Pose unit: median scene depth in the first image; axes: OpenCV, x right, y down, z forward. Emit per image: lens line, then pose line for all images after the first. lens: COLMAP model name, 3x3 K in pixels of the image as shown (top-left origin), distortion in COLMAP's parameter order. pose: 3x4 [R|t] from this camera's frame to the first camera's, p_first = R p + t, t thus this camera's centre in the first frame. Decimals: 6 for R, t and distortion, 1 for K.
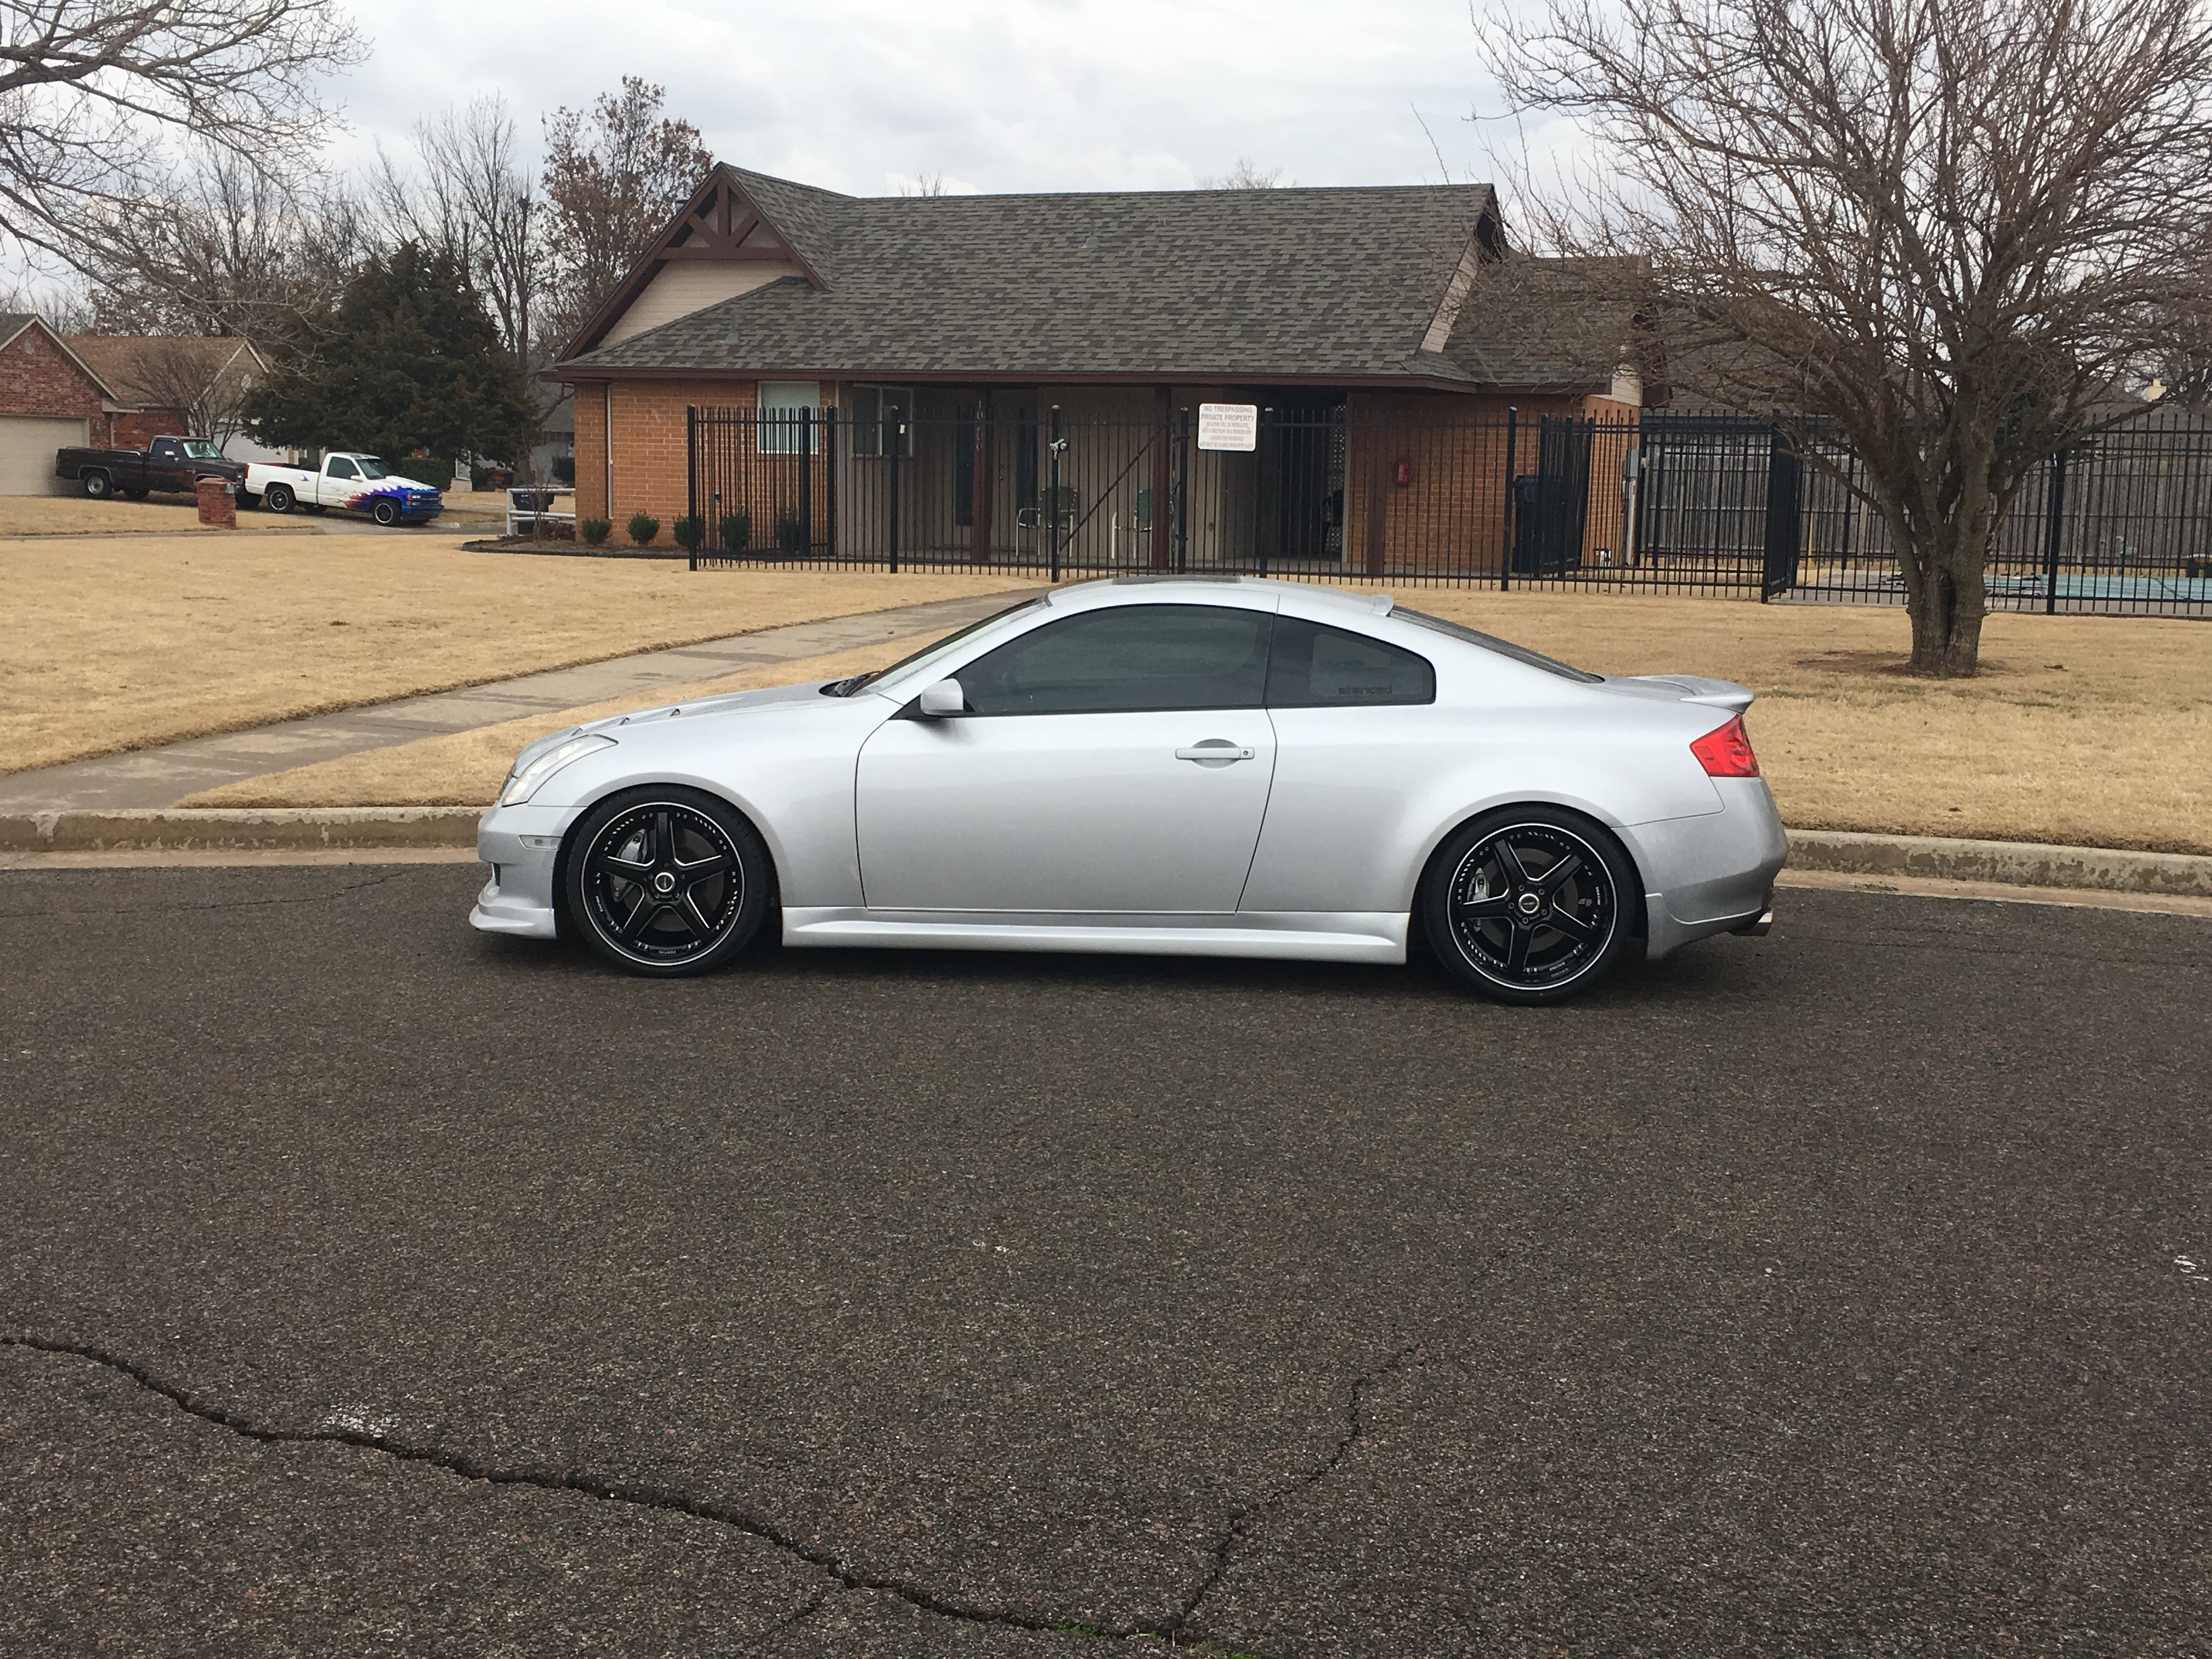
lens RADIAL K [[2429.5, 0, 1106.0], [0, 2429.5, 829.5], [0, 0, 1]] dist [0.049756, -0.043126]
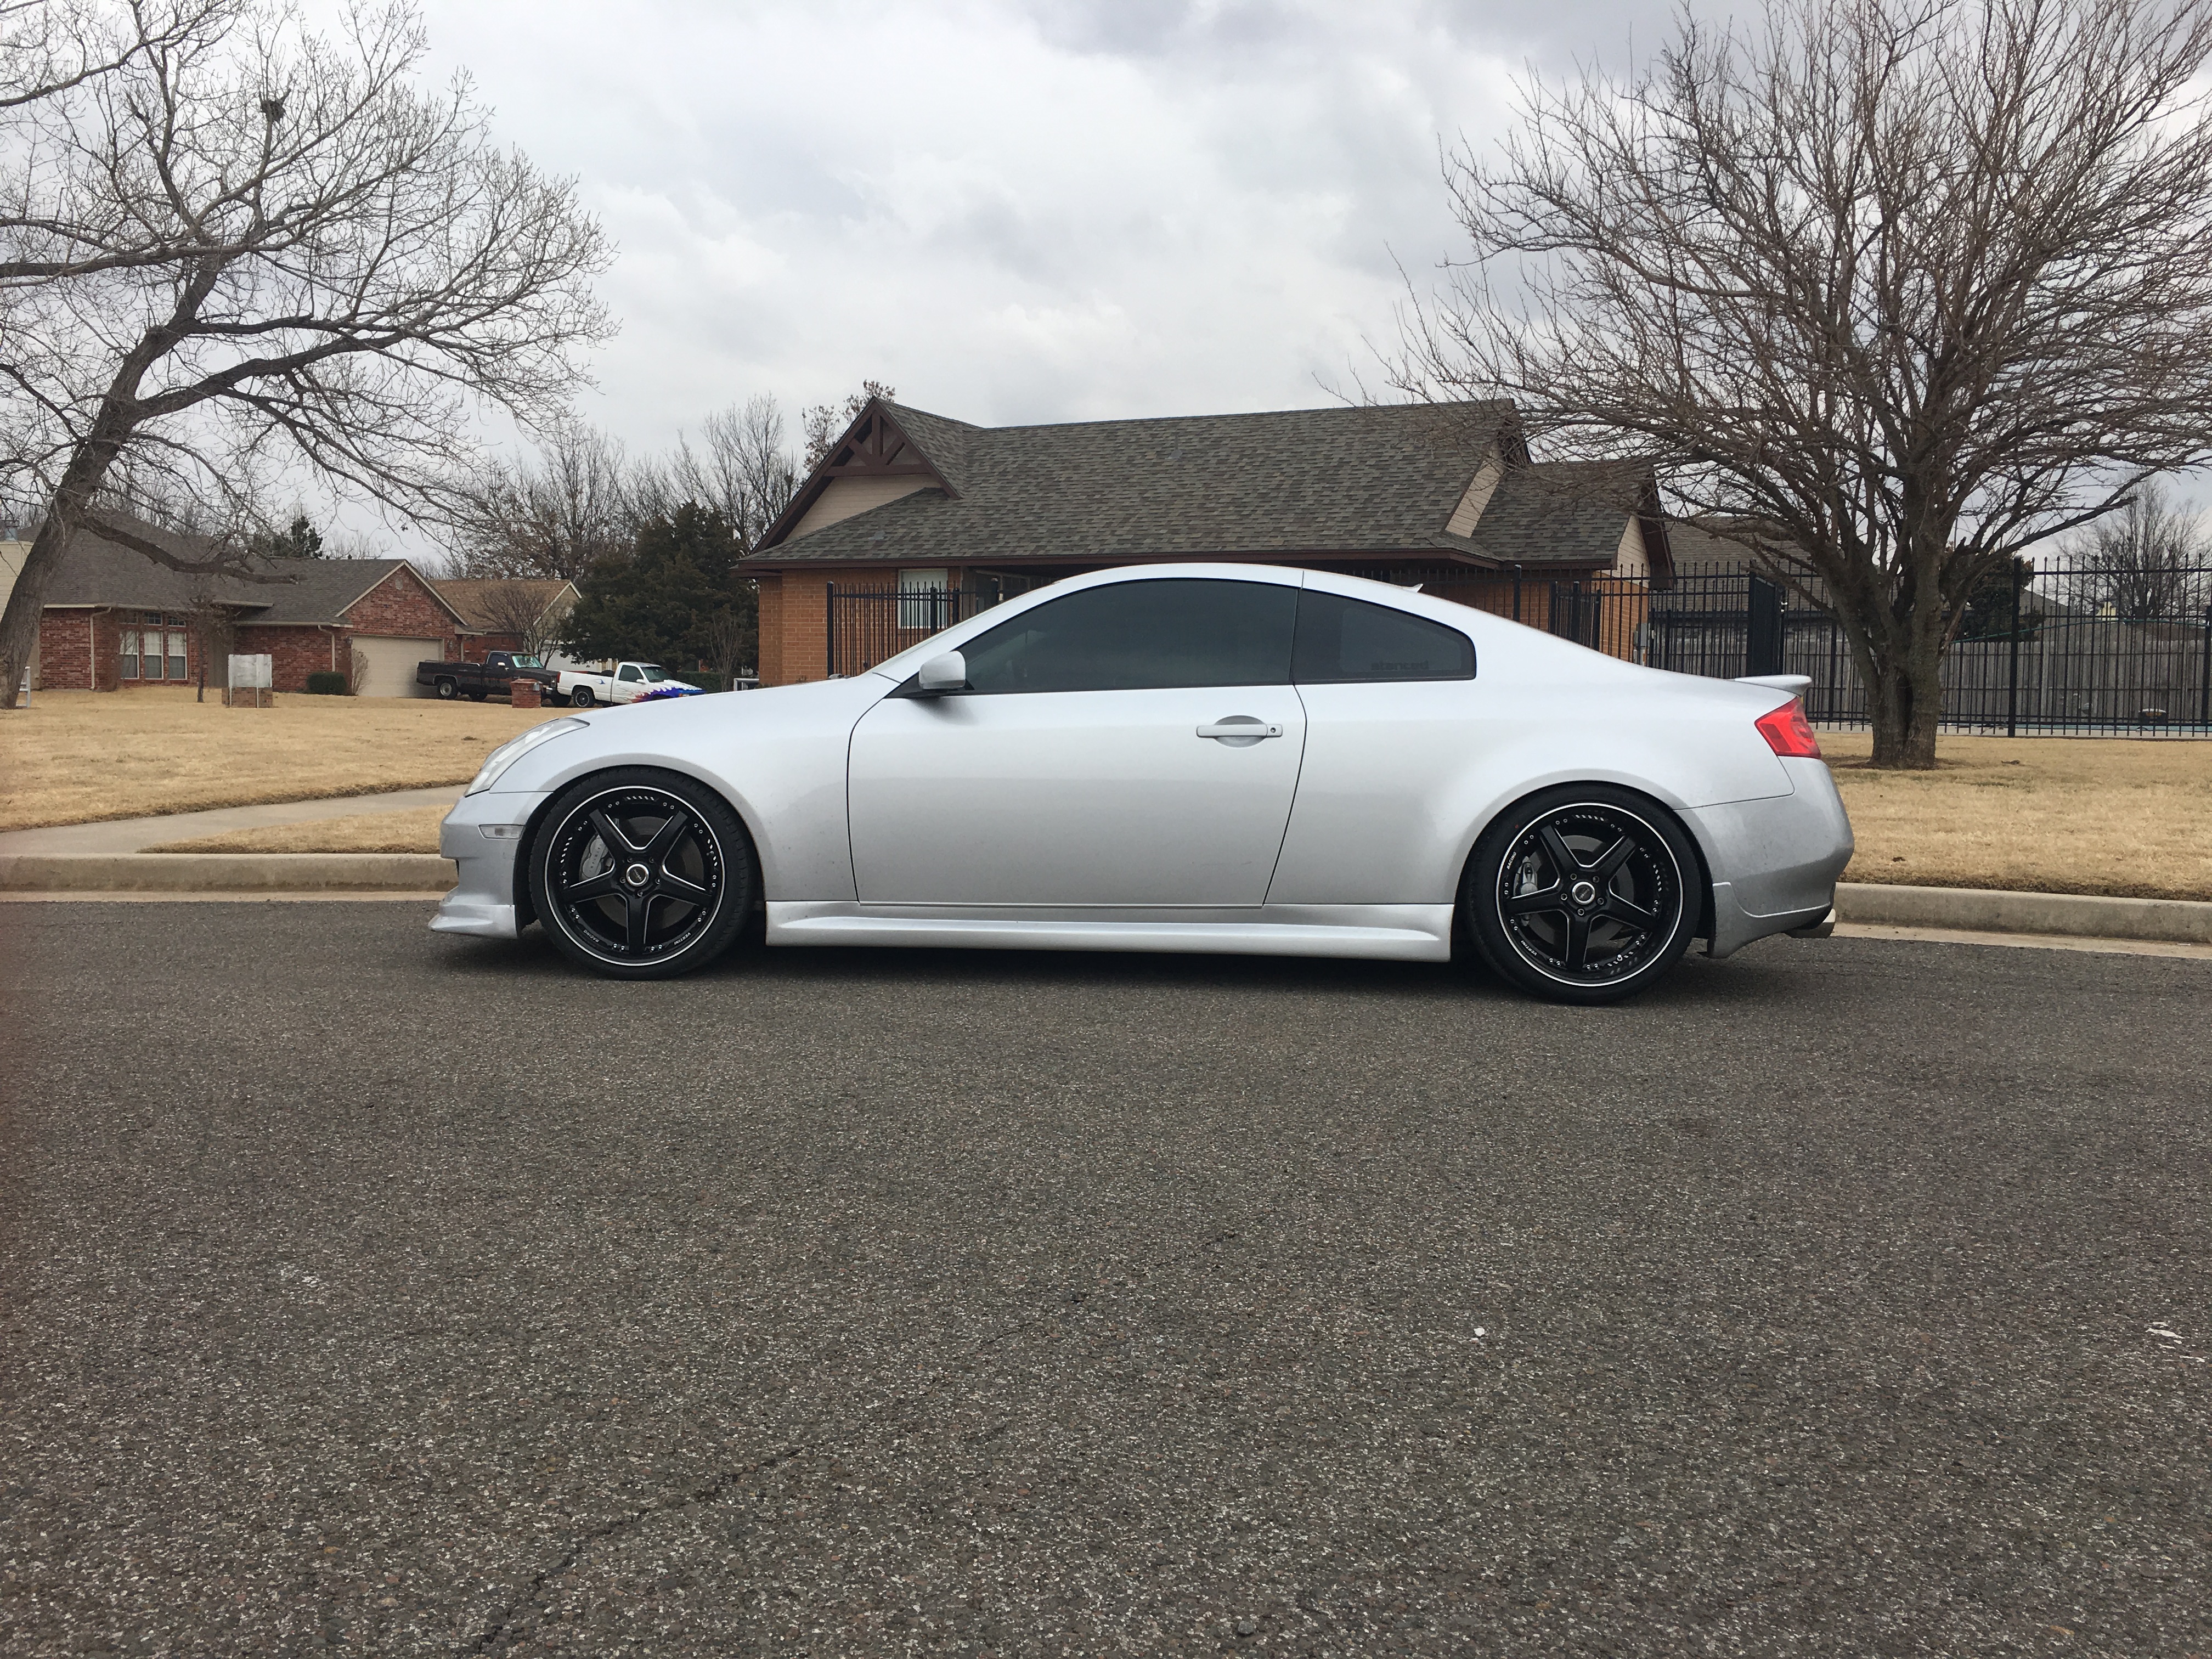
lens RADIAL K [[1871.3, 0, 1106.0], [0, 1871.3, 829.5], [0, 0, 1]] dist [0.100816, -0.174270]
pose [[0.996408, -0.001032, -0.084675, 0.039035], [-0.005498, 0.997028, -0.076849, 0.016172], [0.084503, 0.077039, 0.993441, 0.089612]]
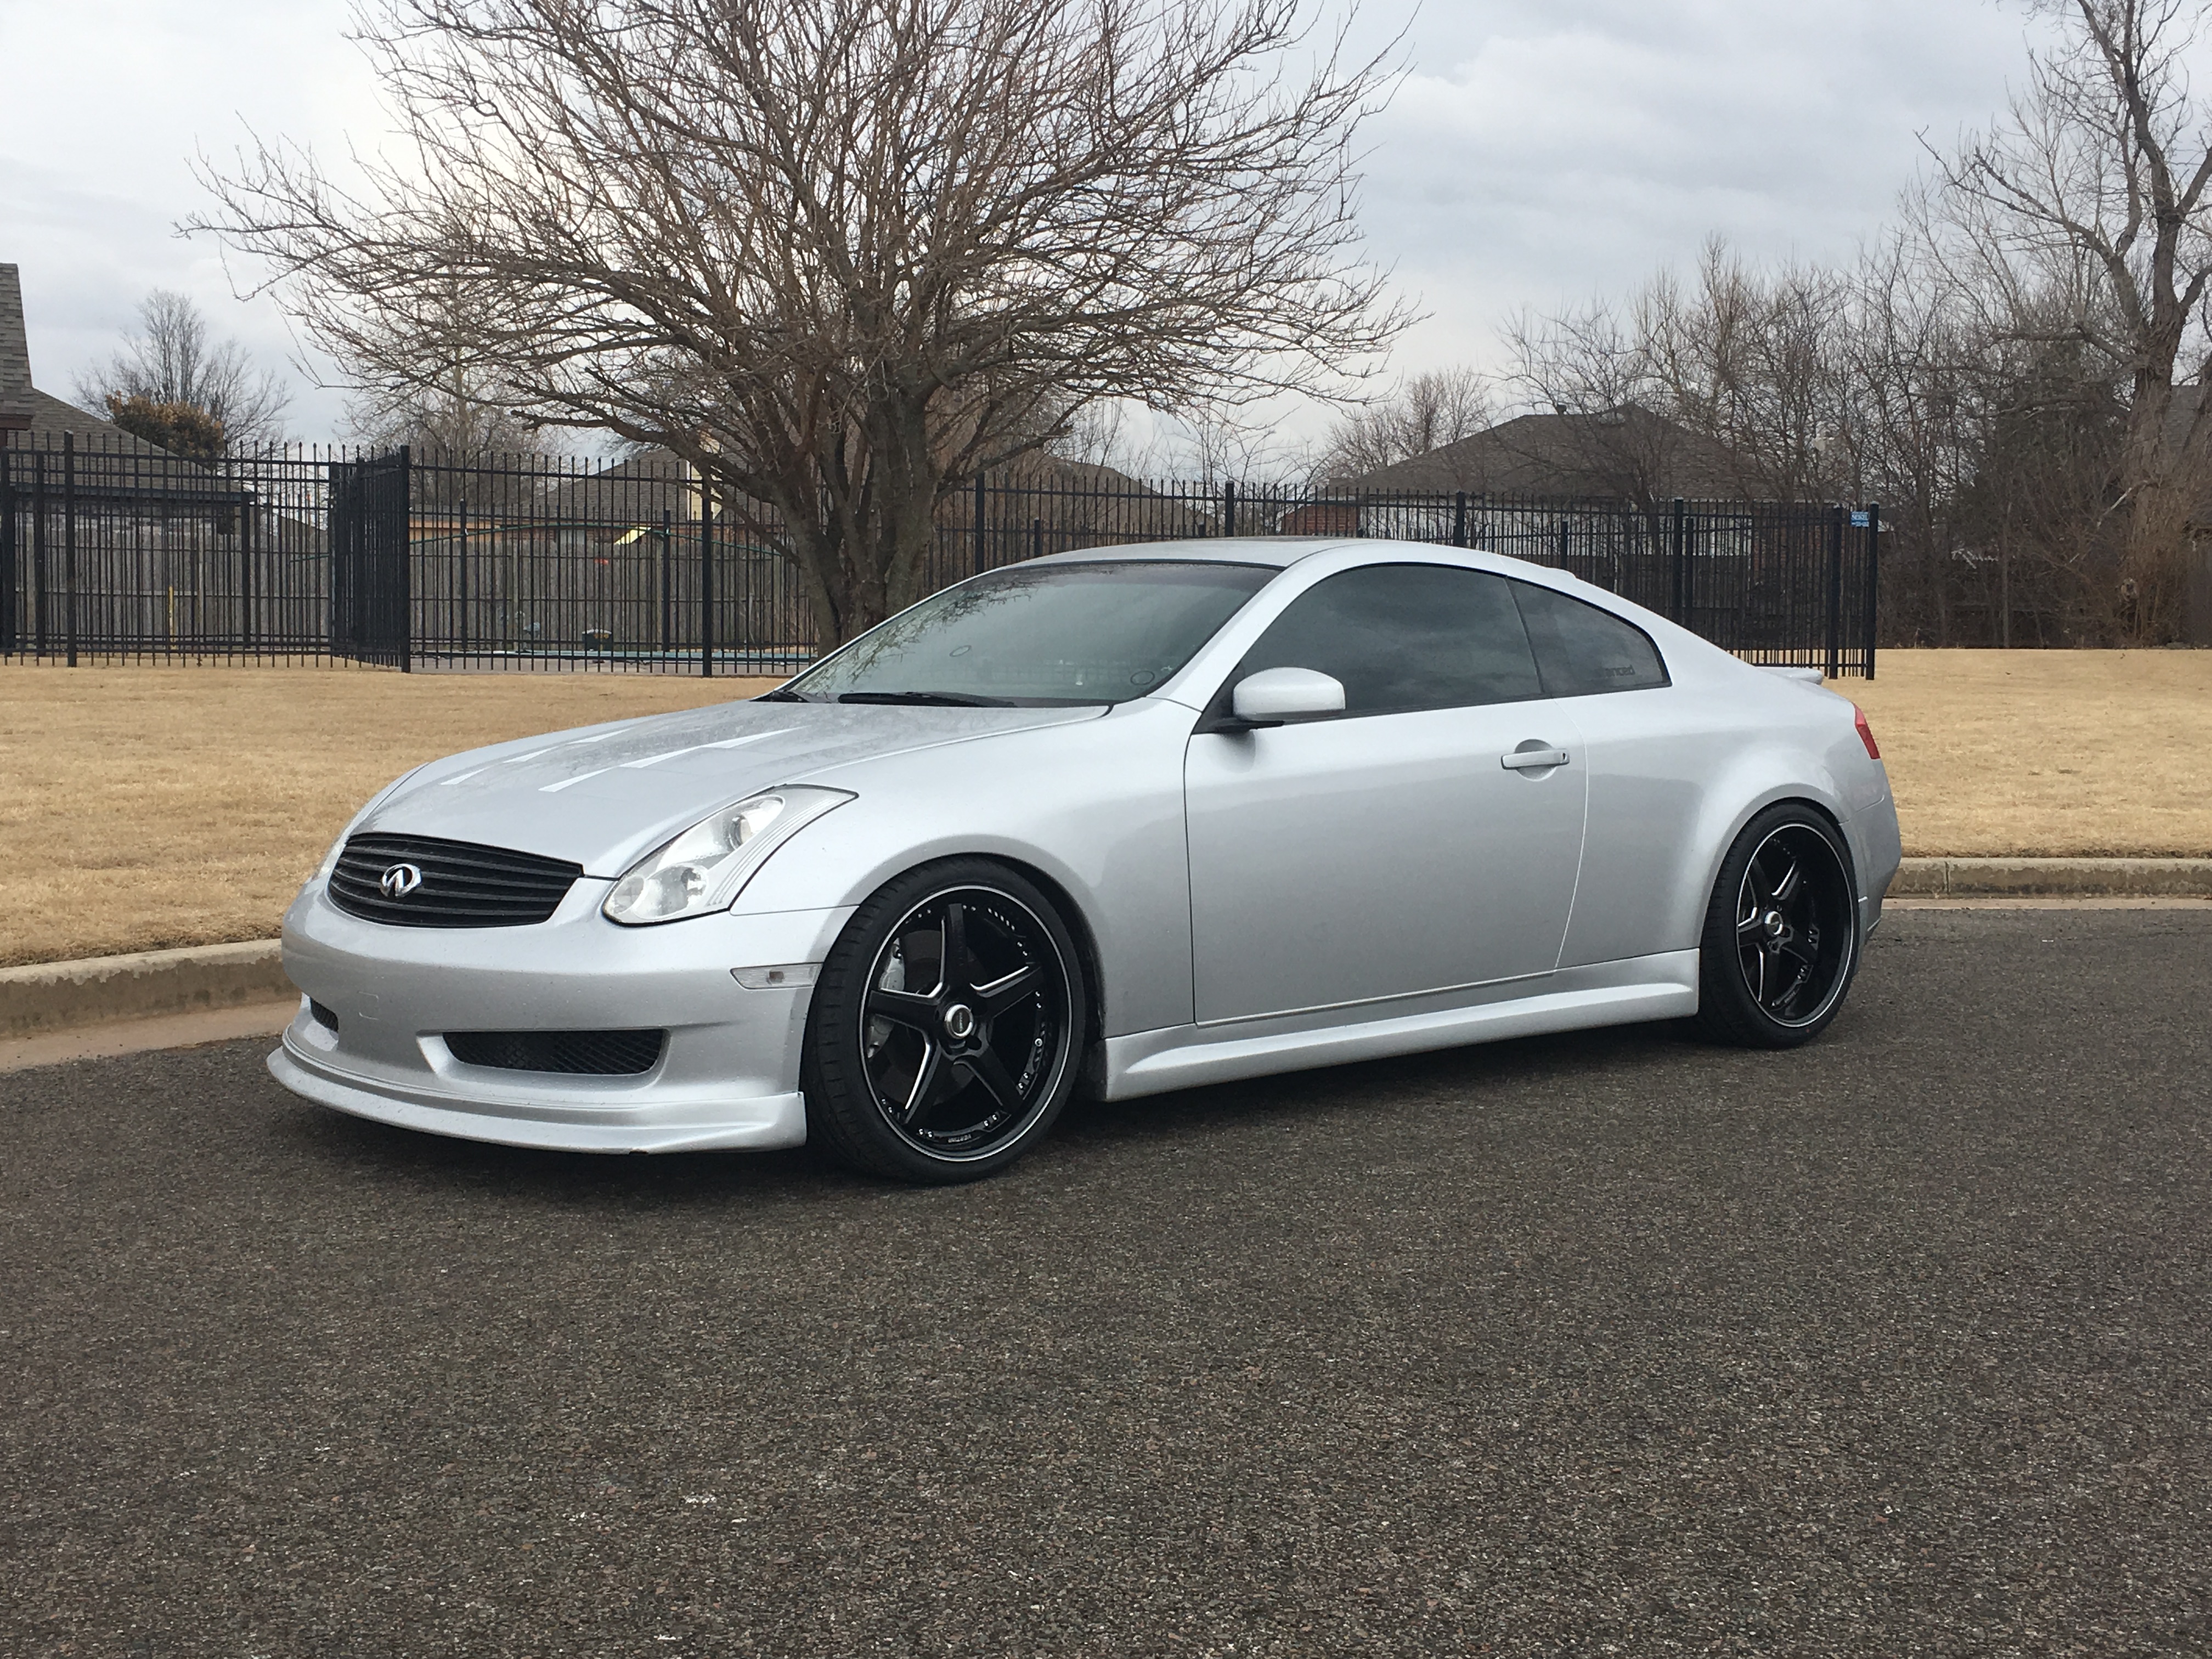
lens RADIAL K [[2696.1, 0, 1106.0], [0, 2696.1, 829.5], [0, 0, 1]] dist [0.002948, 0.002047]
pose [[0.705005, -0.065022, 0.706216, -0.169867], [0.102448, 0.994681, -0.010691, -0.003977], [-0.701764, 0.079887, 0.707916, 0.137448]]
